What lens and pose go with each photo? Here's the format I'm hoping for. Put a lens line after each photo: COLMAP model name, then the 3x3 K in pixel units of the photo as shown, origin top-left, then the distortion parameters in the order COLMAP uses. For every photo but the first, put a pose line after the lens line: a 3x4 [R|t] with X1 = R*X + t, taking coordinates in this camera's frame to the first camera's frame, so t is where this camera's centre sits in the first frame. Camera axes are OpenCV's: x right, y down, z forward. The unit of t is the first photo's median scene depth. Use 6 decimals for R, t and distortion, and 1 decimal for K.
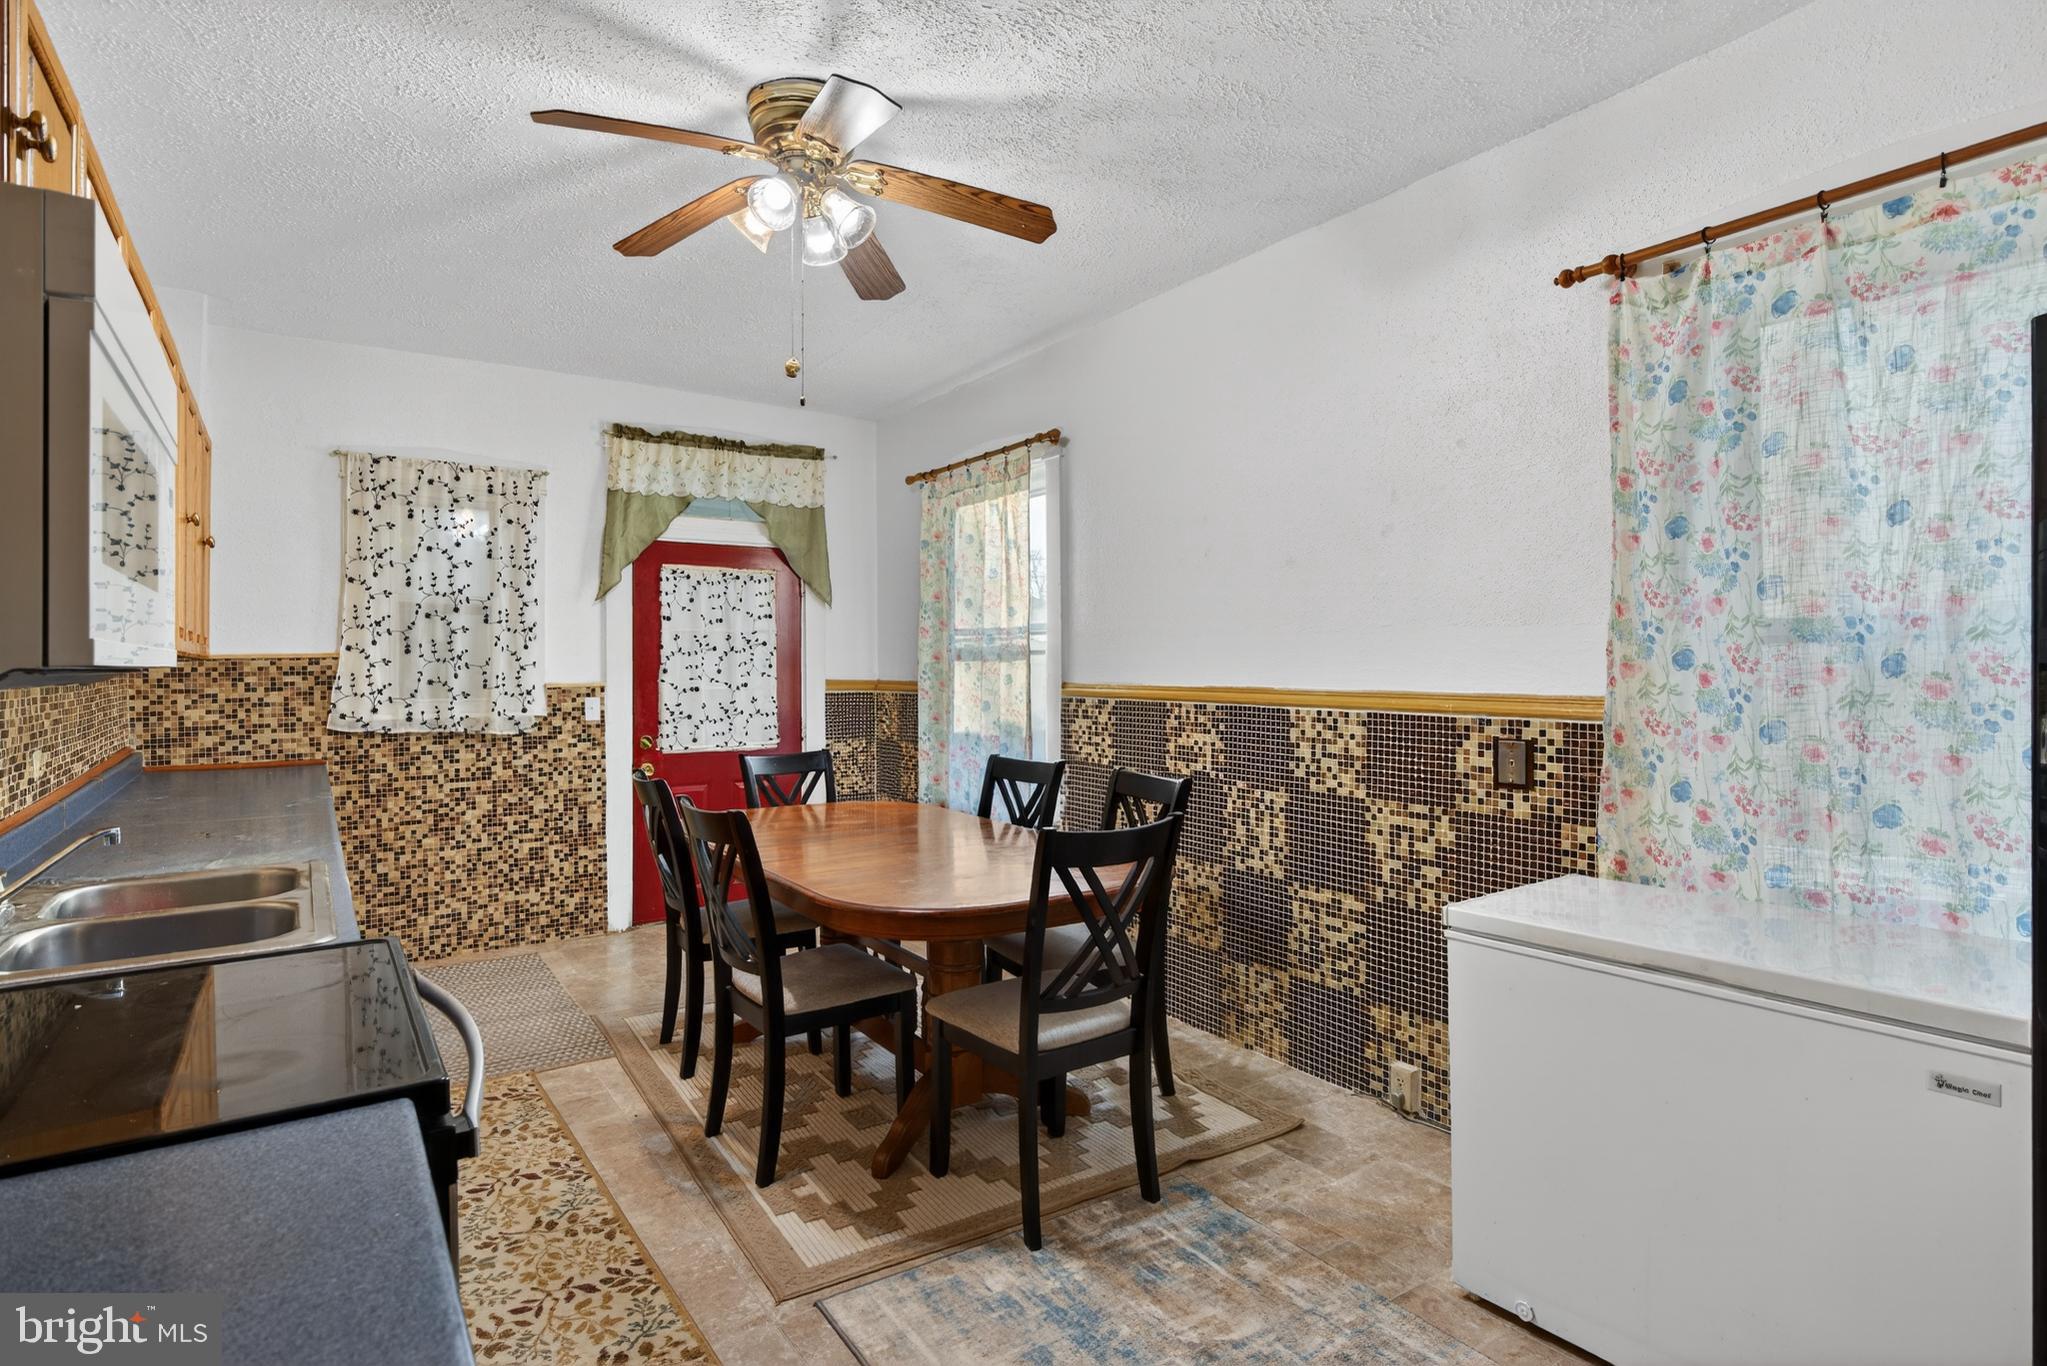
lens RADIAL K [[1090.2, 0, 1061.2], [0, 1090.2, 664.7], [0, 0, 1]] dist [0.002866, 0.000074]
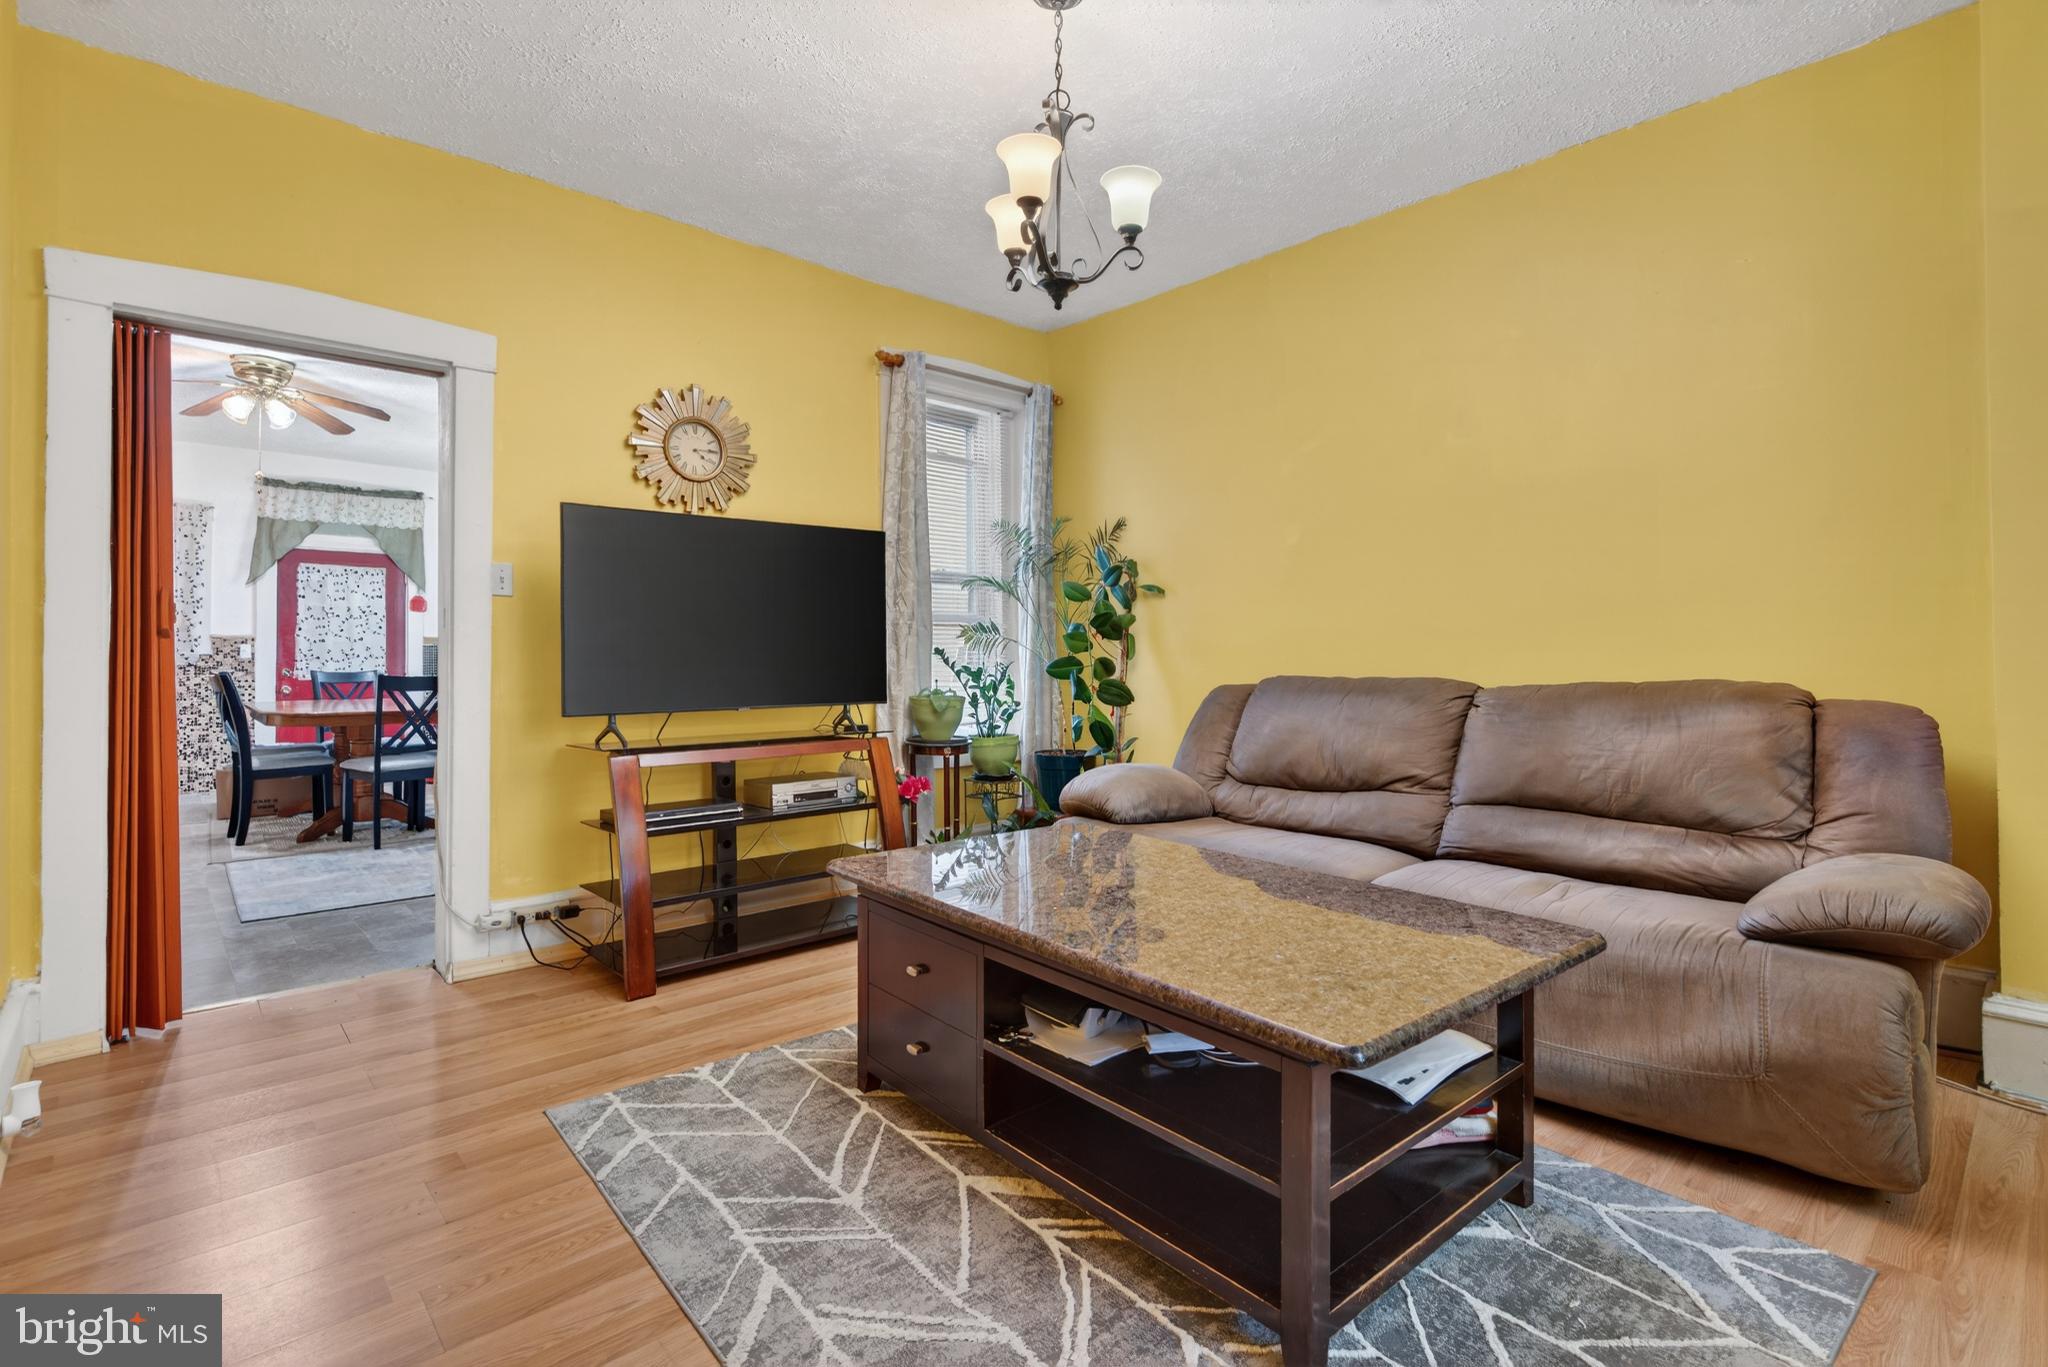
lens RADIAL K [[987.6, 0, 1058.7], [0, 987.6, 648.6], [0, 0, 1]] dist [0.004262, 0.000312]
pose [[0.992258, 0.008207, 0.123919, 0.624390], [-0.007825, 0.999963, -0.003574, 0.034023], [-0.123944, 0.002576, 0.992286, -0.655724]]
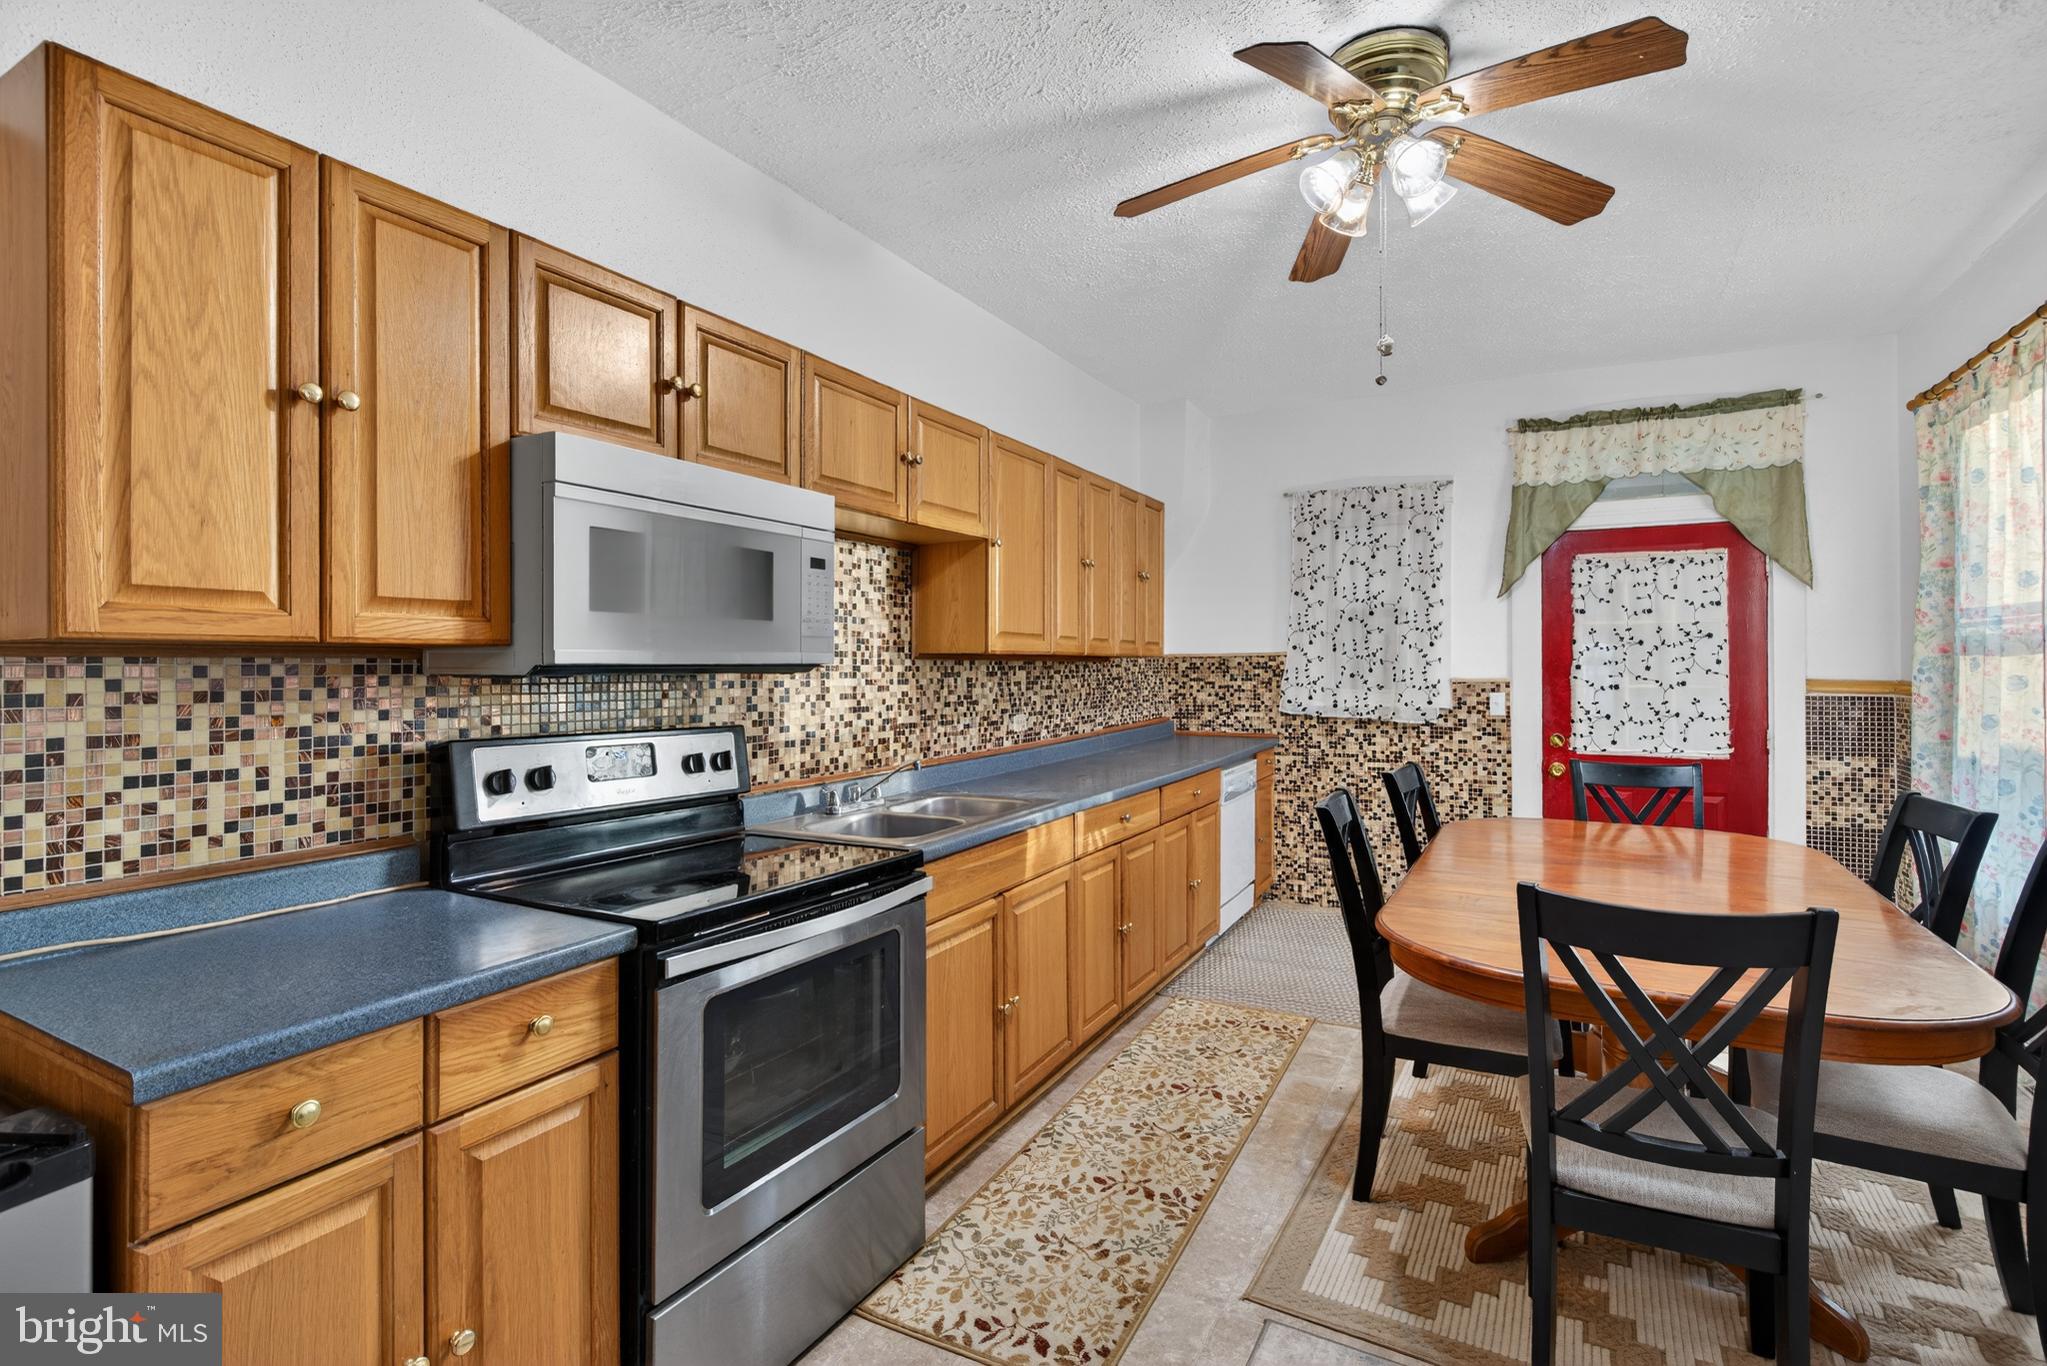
lens RADIAL K [[987.2, 0, 1001.9], [0, 987.2, 662.1], [0, 0, 1]] dist [0.004262, 0.000312]
pose [[0.425819, 0.001187, -0.904808, 0.219952], [0.001963, 0.999996, 0.002235, -0.001625], [0.904806, -0.002728, 0.425814, 0.193039]]
